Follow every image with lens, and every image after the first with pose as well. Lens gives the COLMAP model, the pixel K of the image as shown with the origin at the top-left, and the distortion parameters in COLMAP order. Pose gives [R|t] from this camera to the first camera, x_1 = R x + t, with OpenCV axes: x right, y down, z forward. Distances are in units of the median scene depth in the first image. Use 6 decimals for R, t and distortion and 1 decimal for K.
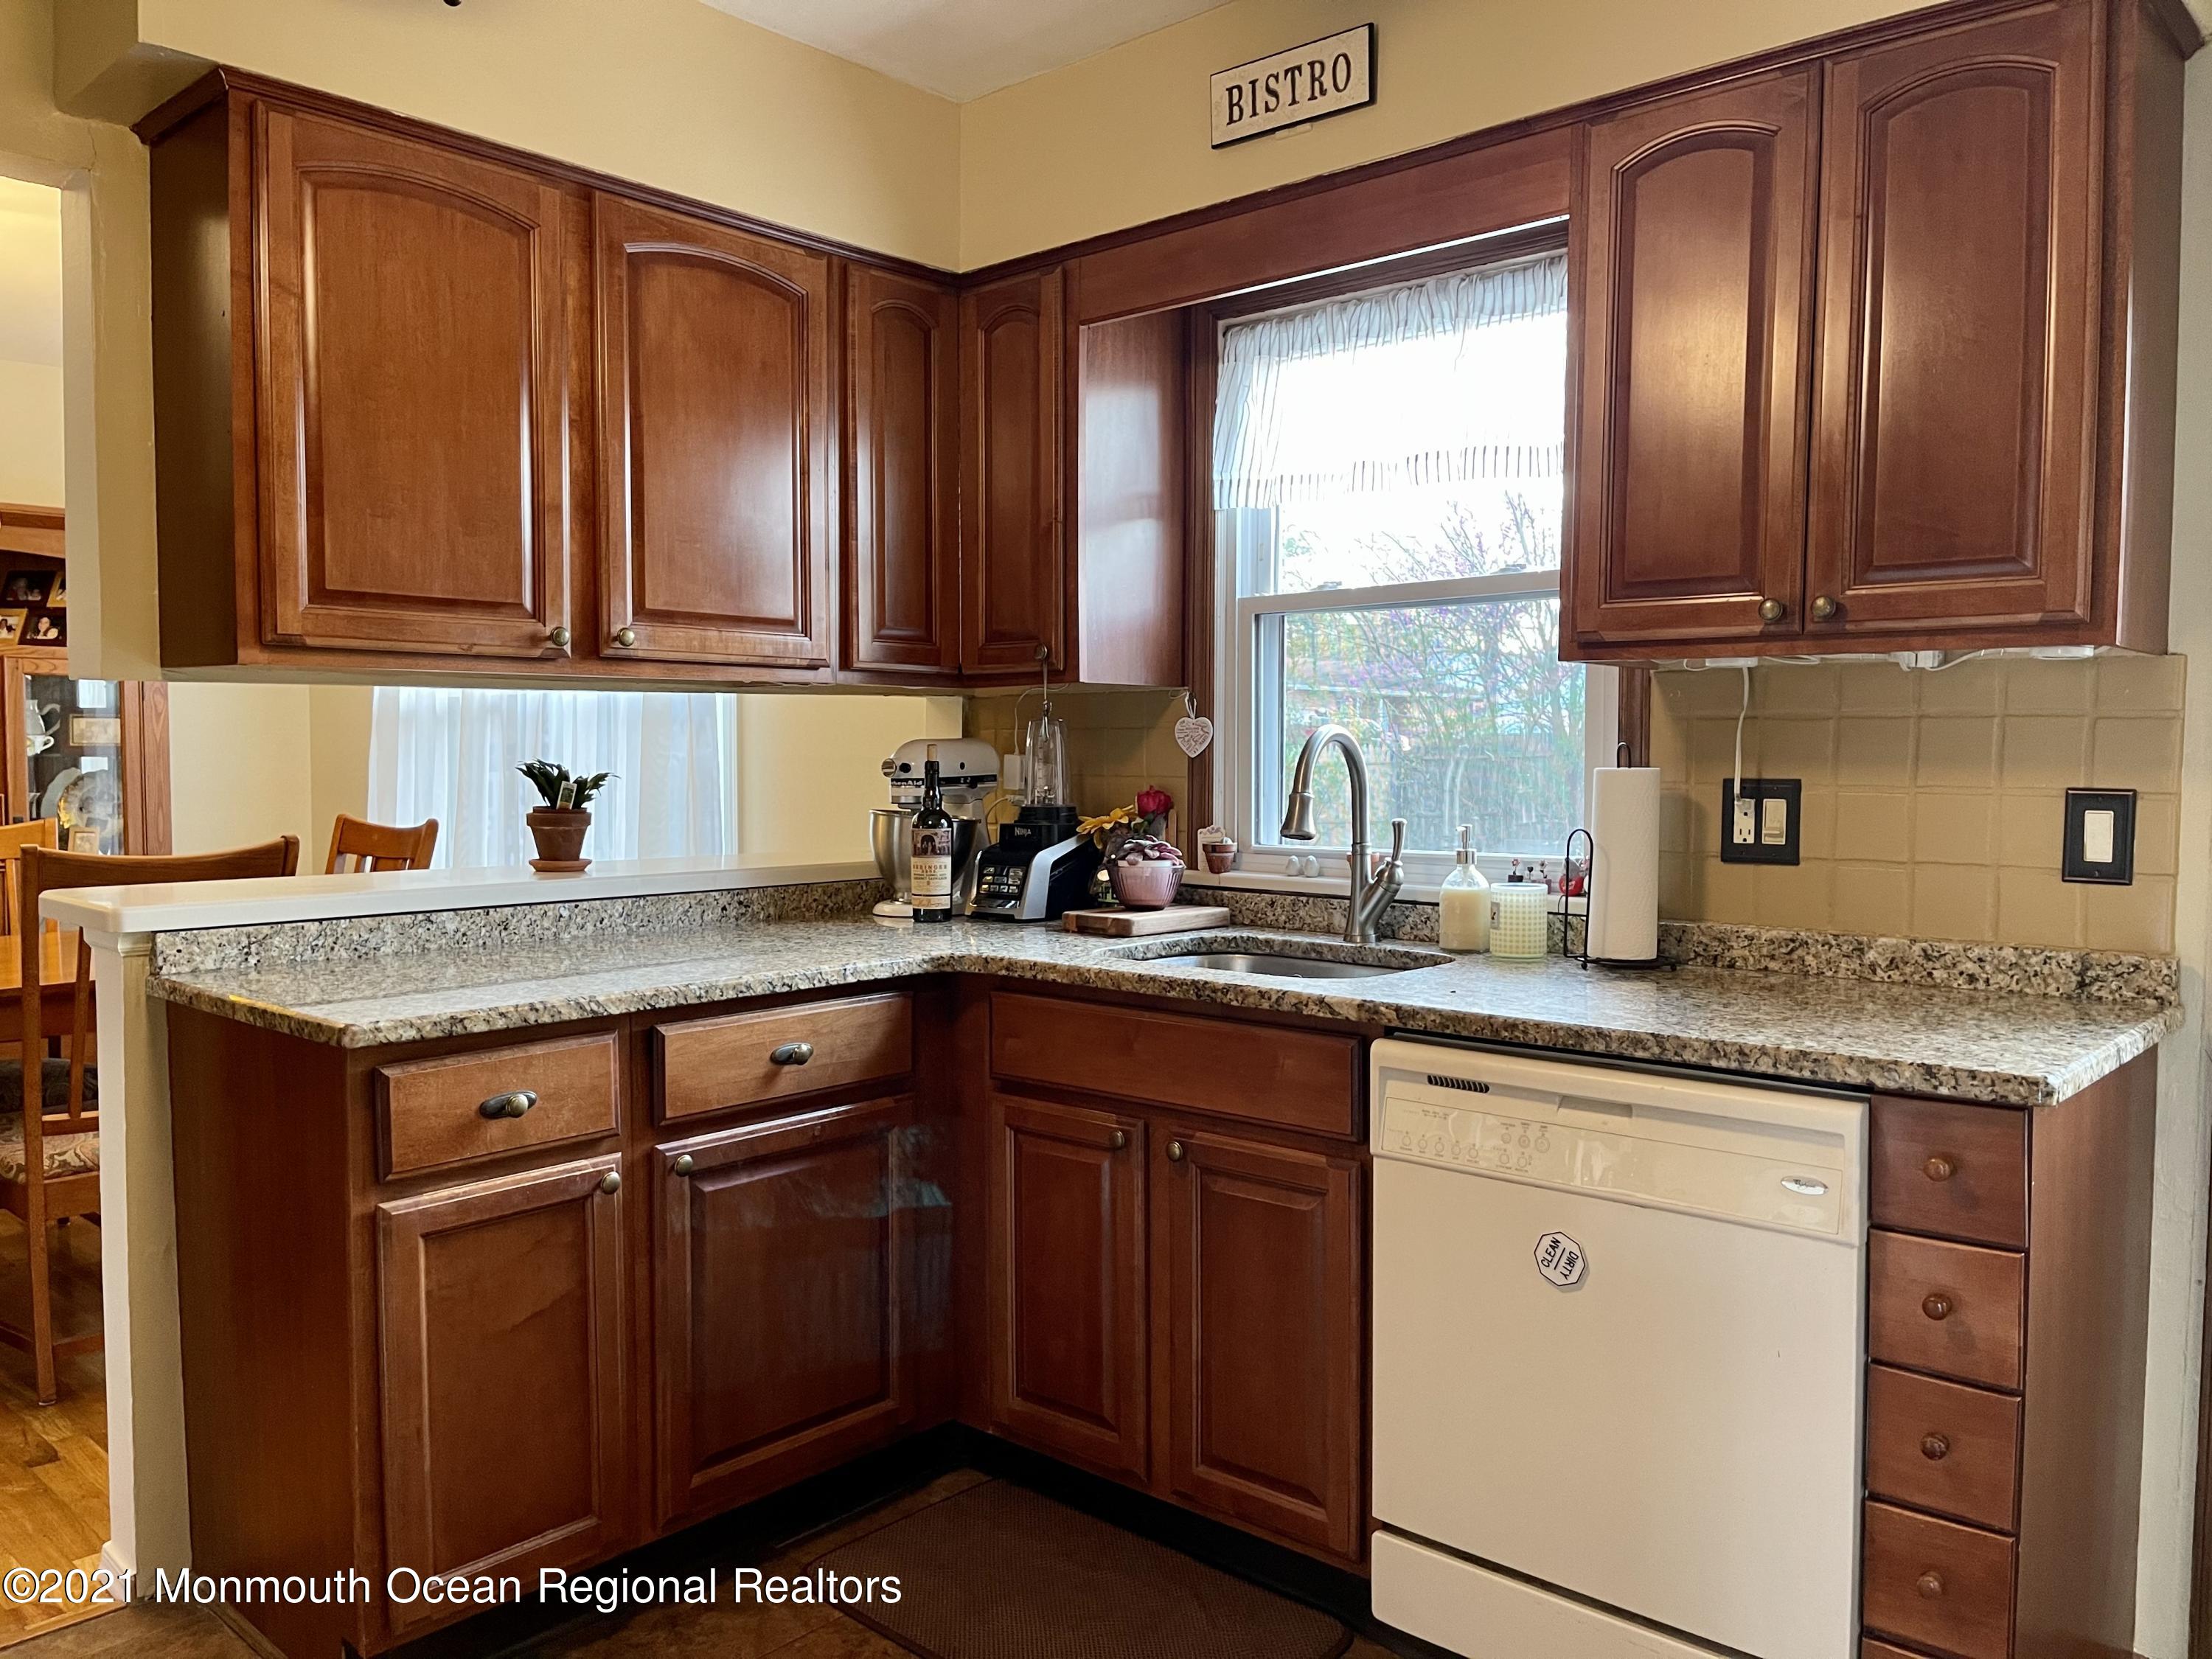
lens RADIAL K [[1667.6, 0, 1118.1], [0, 1667.6, 843.2], [0, 0, 1]] dist [0.064740, -0.083980]
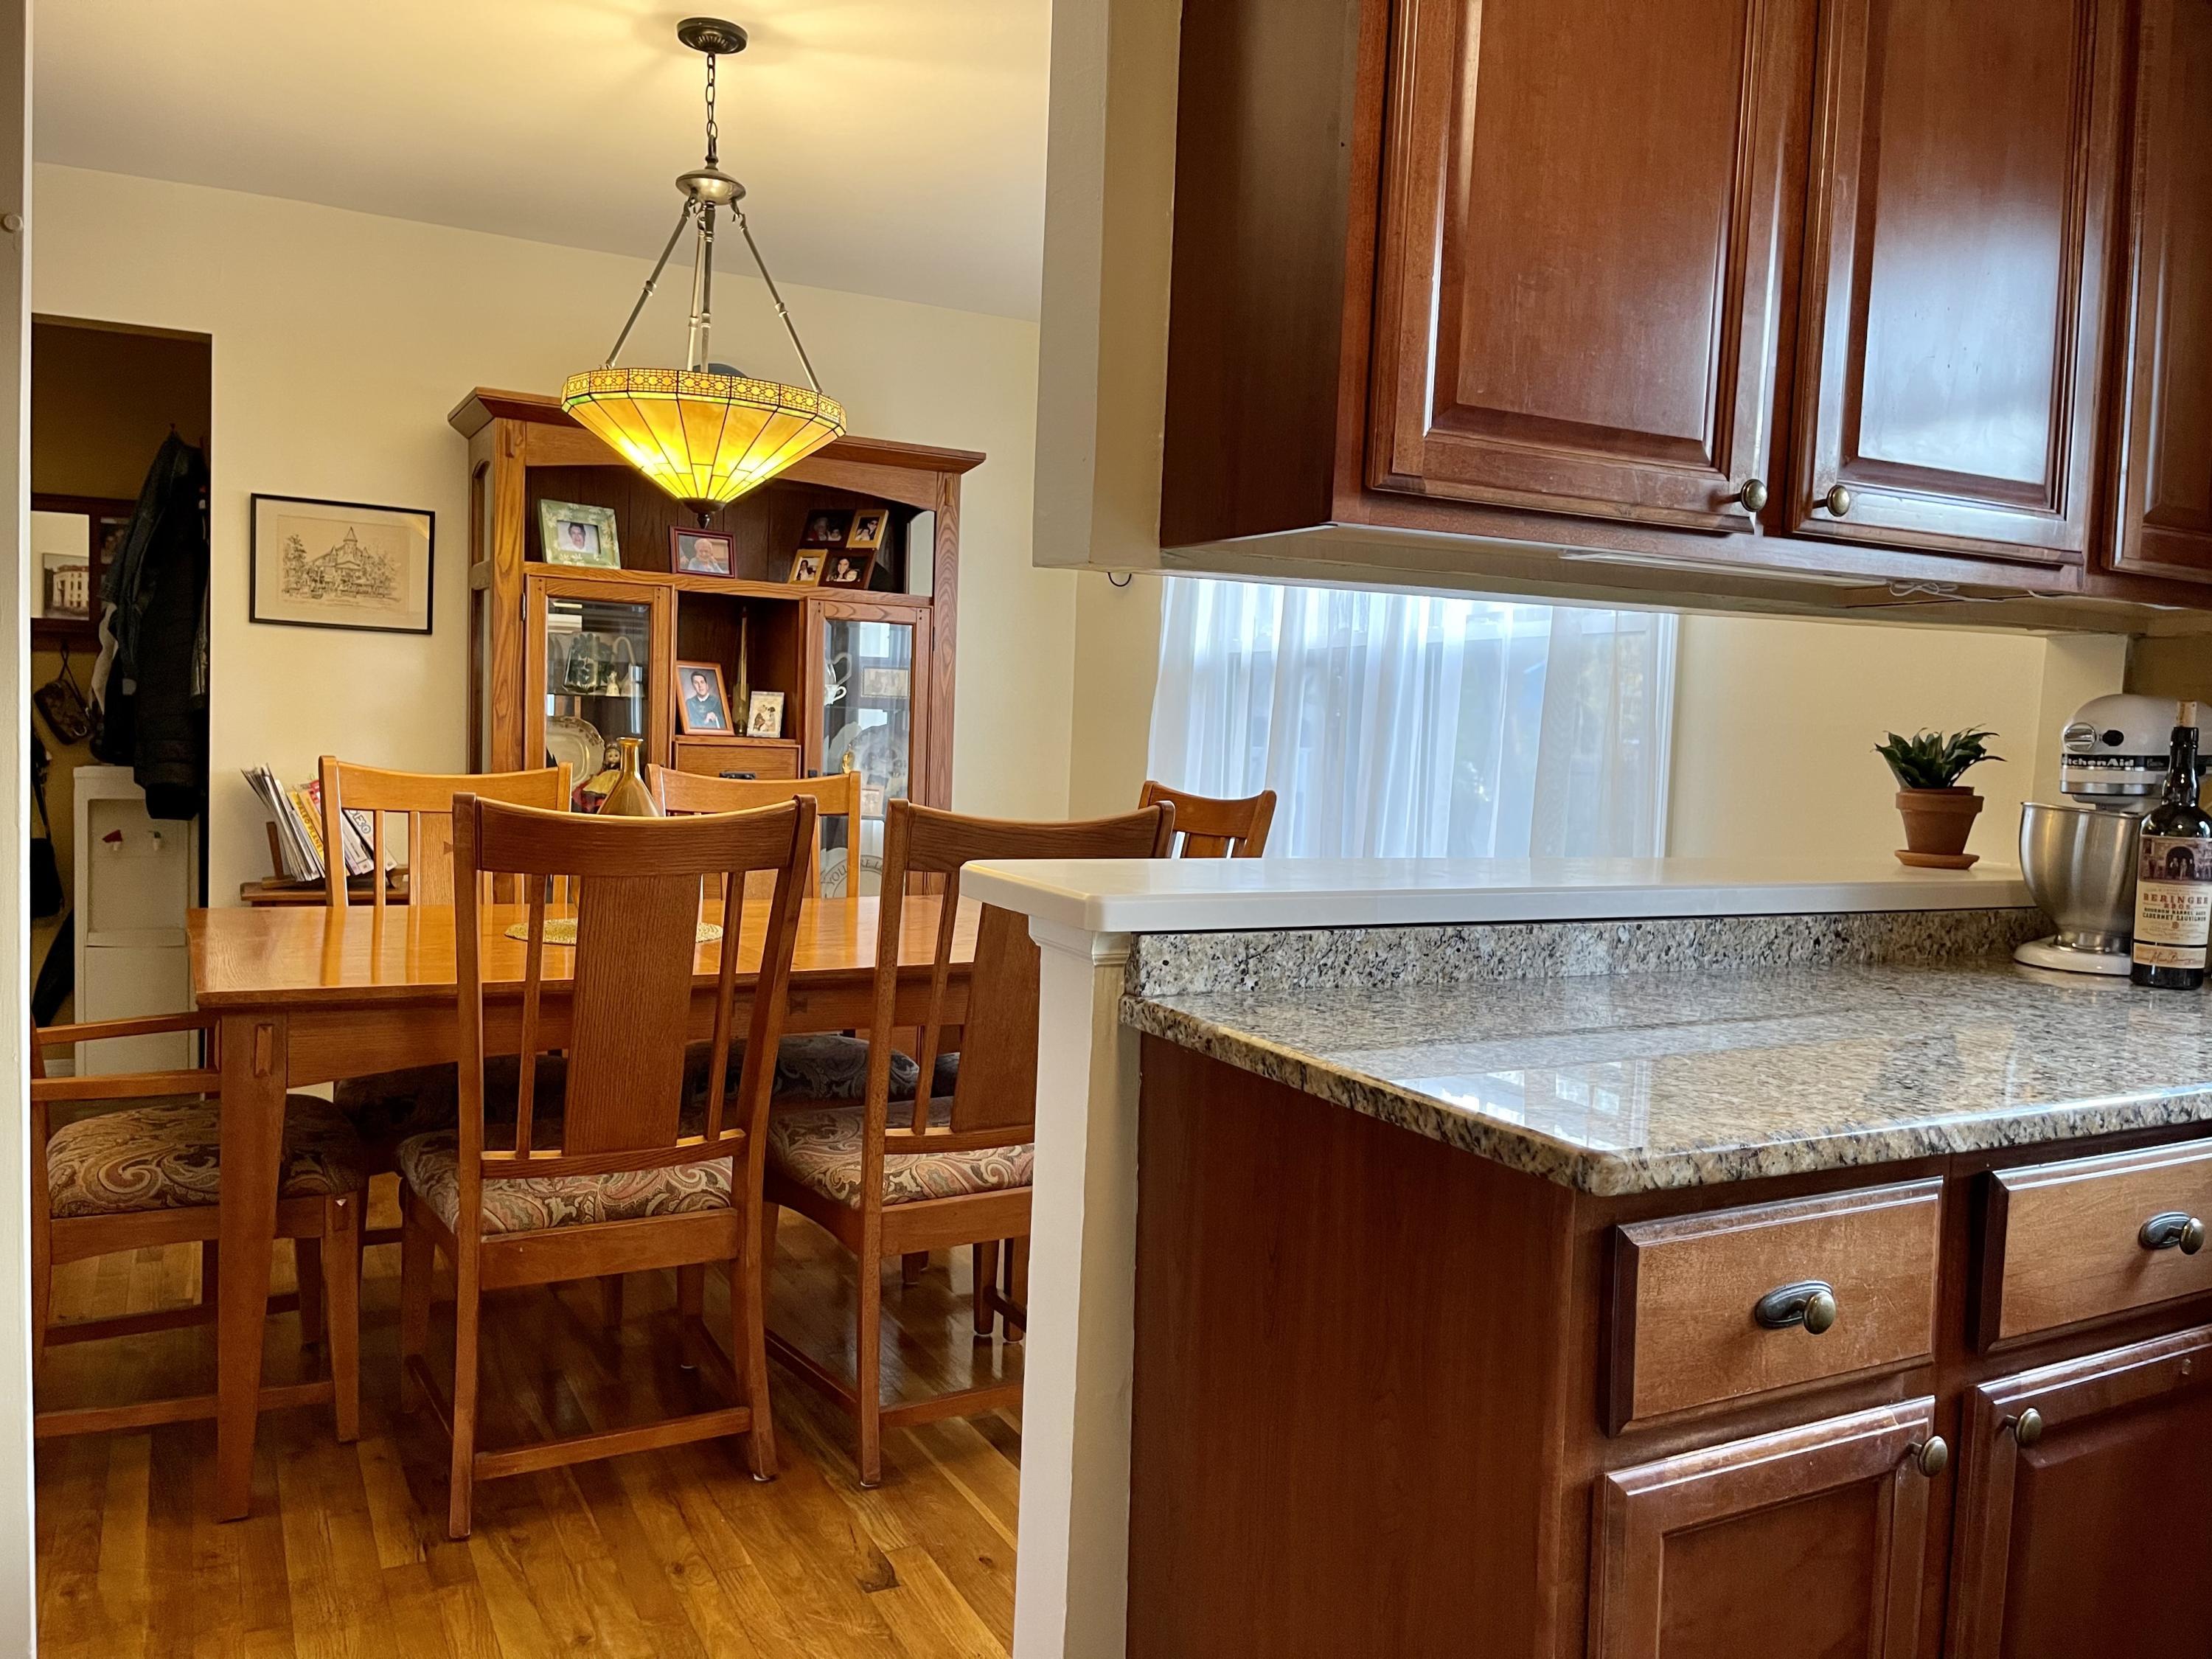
lens RADIAL K [[1667.6, 0, 1107.4], [0, 1667.6, 842.3], [0, 0, 1]] dist [0.064740, -0.083980]
pose [[0.938629, 0.053764, -0.340714, -0.343402], [-0.052428, 0.998538, 0.013134, 0.007400], [0.340922, 0.005535, 0.940075, 0.350627]]
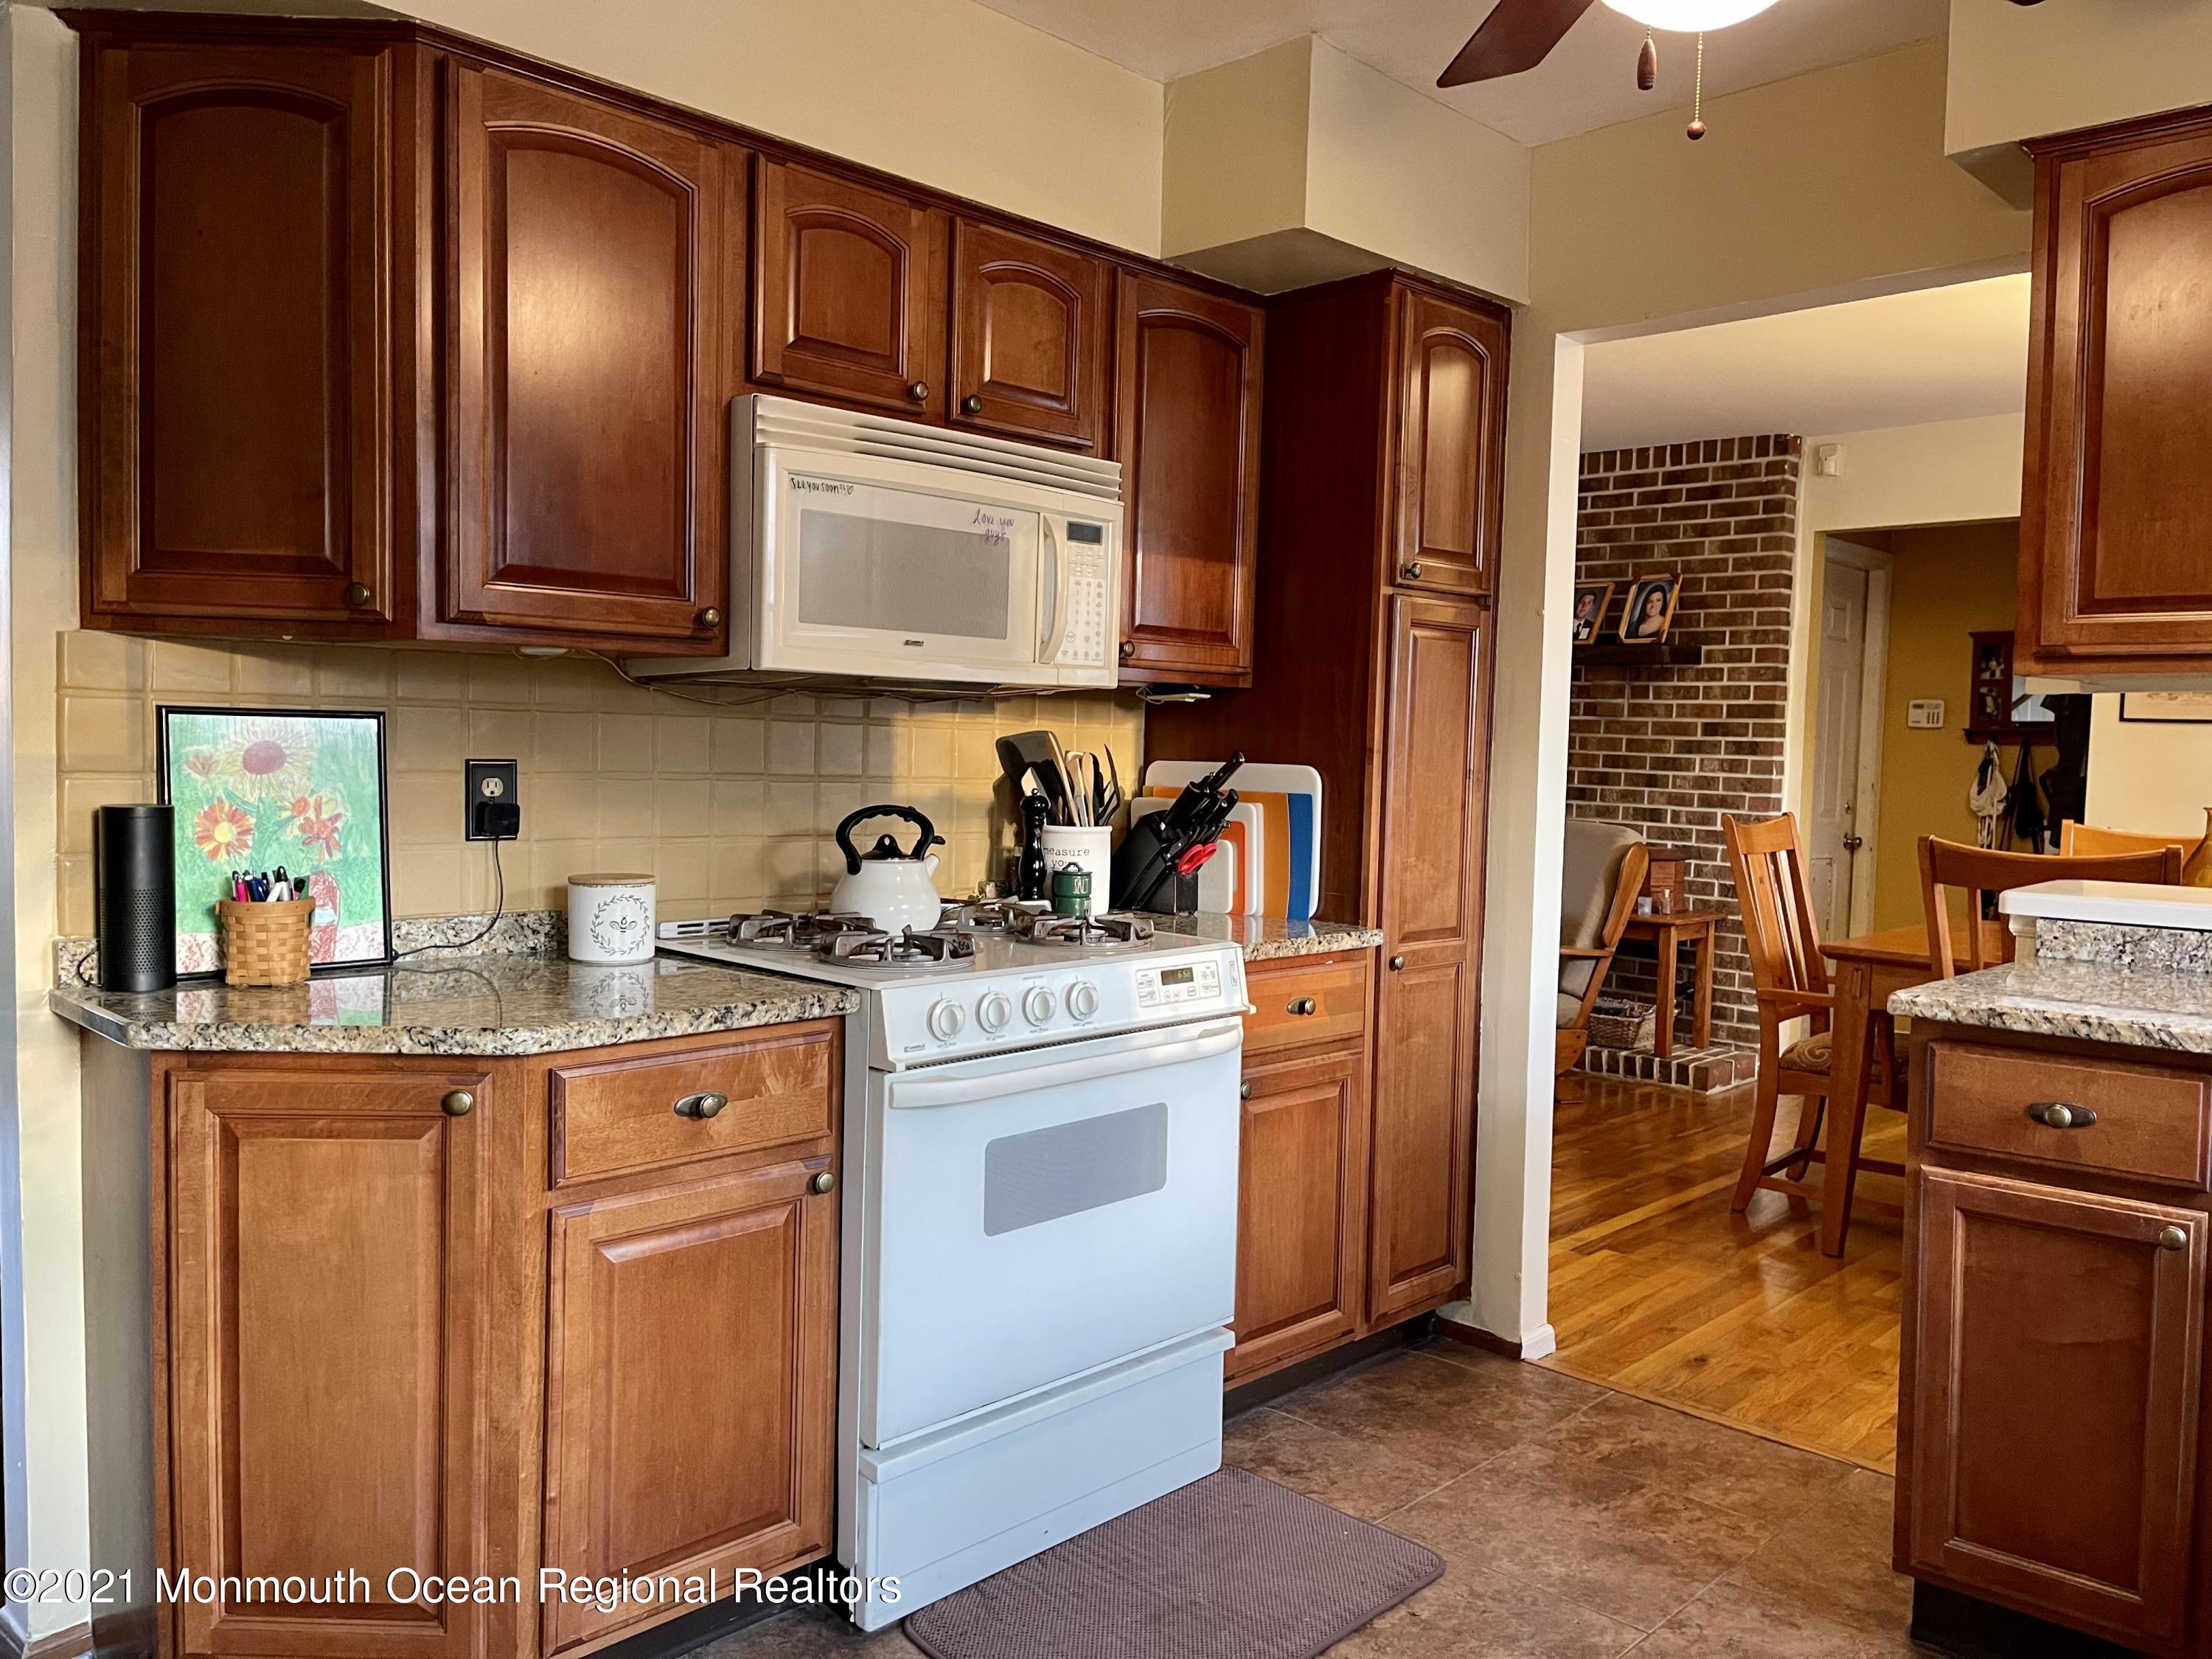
lens RADIAL K [[1667.6, 0, 1113.9], [0, 1667.6, 826.9], [0, 0, 1]] dist [0.064740, -0.083980]
pose [[-0.039422, 0.046520, -0.998139, 0.549087], [-0.077360, 0.995775, 0.049466, -0.014764], [0.996224, 0.079166, -0.035657, 0.412961]]
